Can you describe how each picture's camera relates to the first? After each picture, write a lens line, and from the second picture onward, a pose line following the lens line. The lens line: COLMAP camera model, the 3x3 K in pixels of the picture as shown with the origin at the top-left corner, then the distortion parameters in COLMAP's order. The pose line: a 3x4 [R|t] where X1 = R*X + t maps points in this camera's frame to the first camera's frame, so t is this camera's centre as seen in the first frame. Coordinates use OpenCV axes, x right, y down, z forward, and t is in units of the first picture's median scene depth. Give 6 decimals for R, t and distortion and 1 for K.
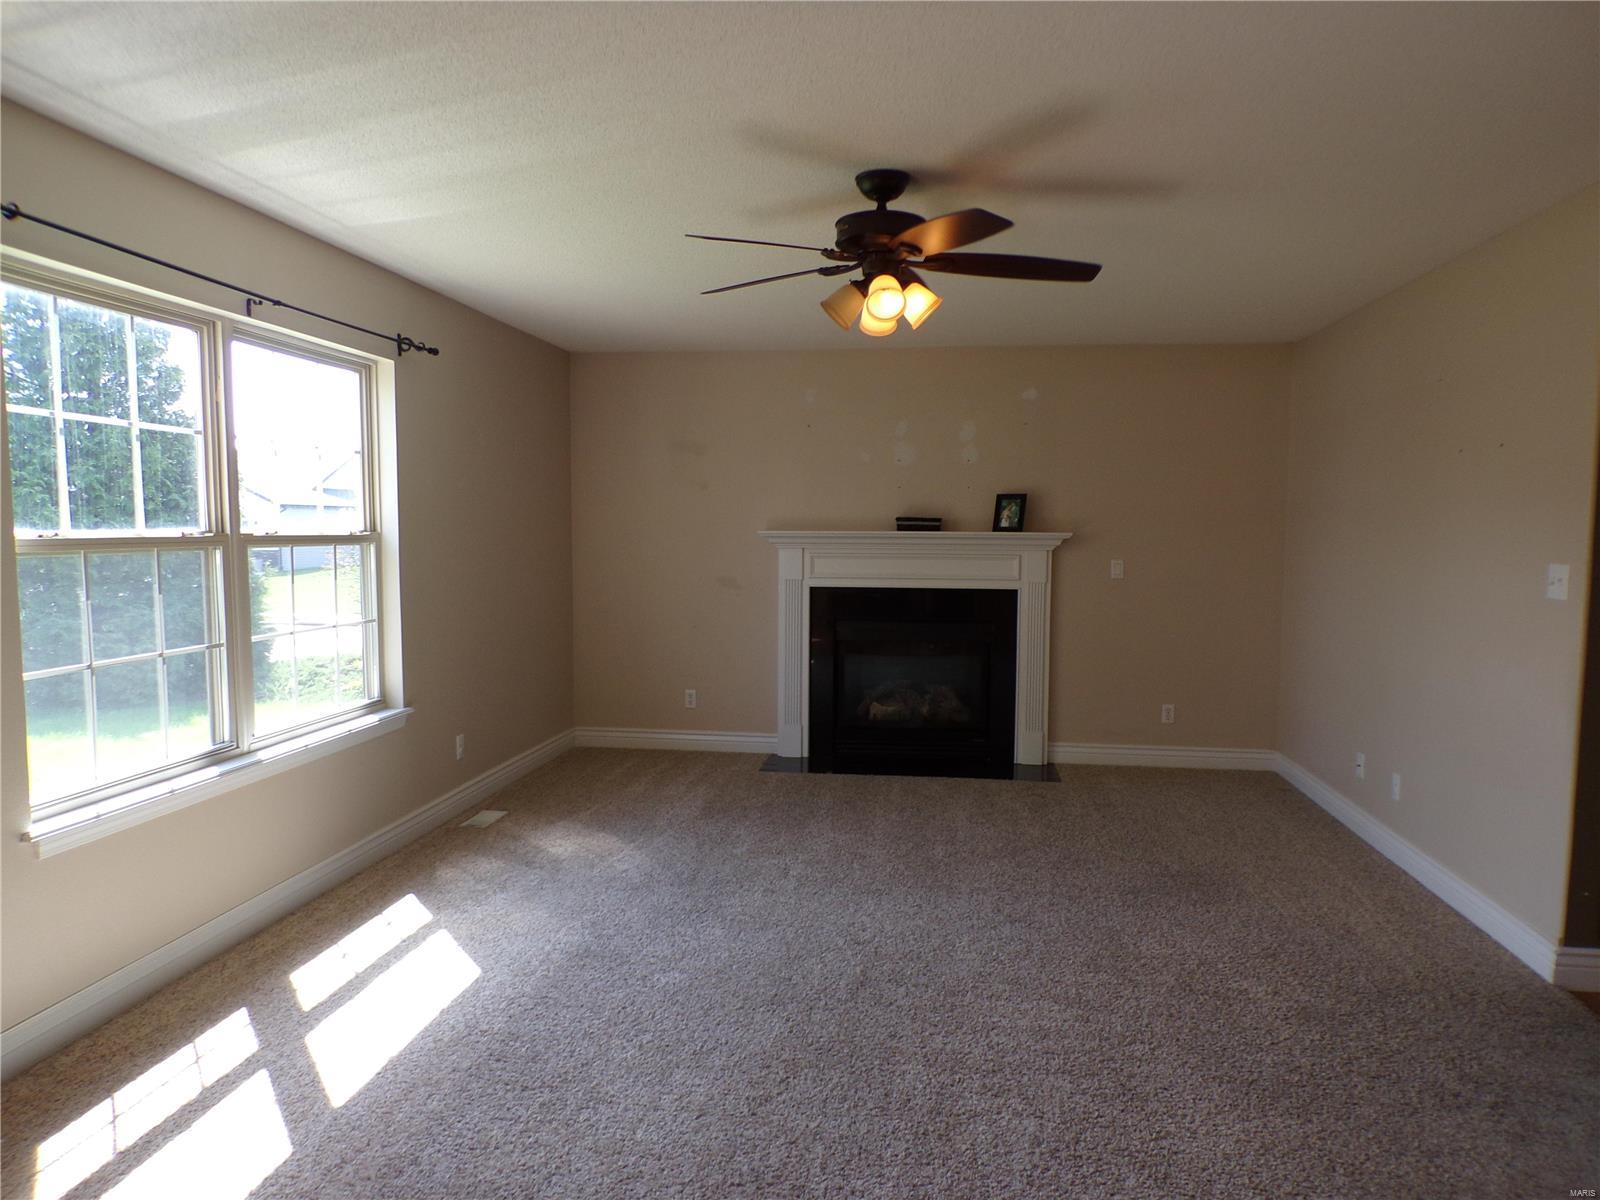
lens RADIAL K [[1089.1, 0, 800.9], [0, 1089.1, 611.8], [0, 0, 1]] dist [-0.018873, 0.020893]
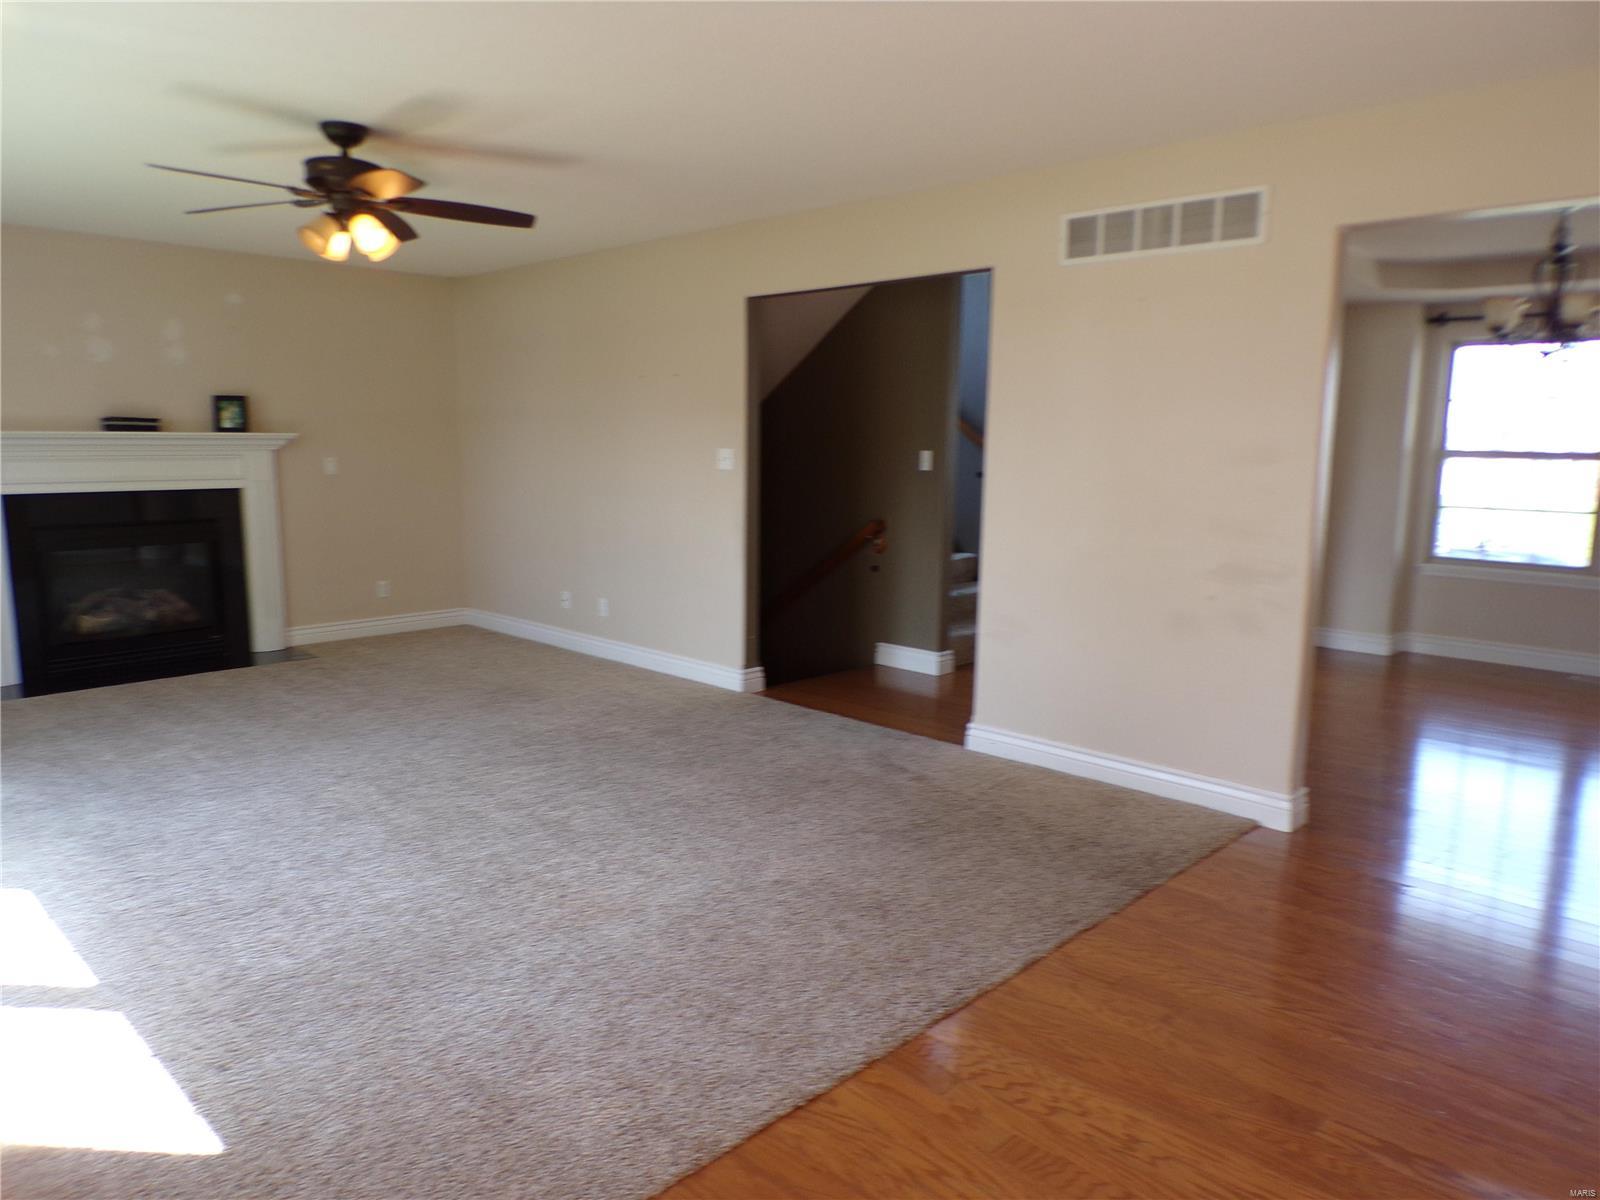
lens RADIAL K [[1089.1, 0, 808.2], [0, 1089.1, 607.4], [0, 0, 1]] dist [-0.018873, 0.020893]
pose [[0.592873, -0.126476, 0.795302, -0.417718], [0.060993, 0.991805, 0.112257, 0.012955], [-0.802983, -0.018046, 0.595729, -0.084605]]
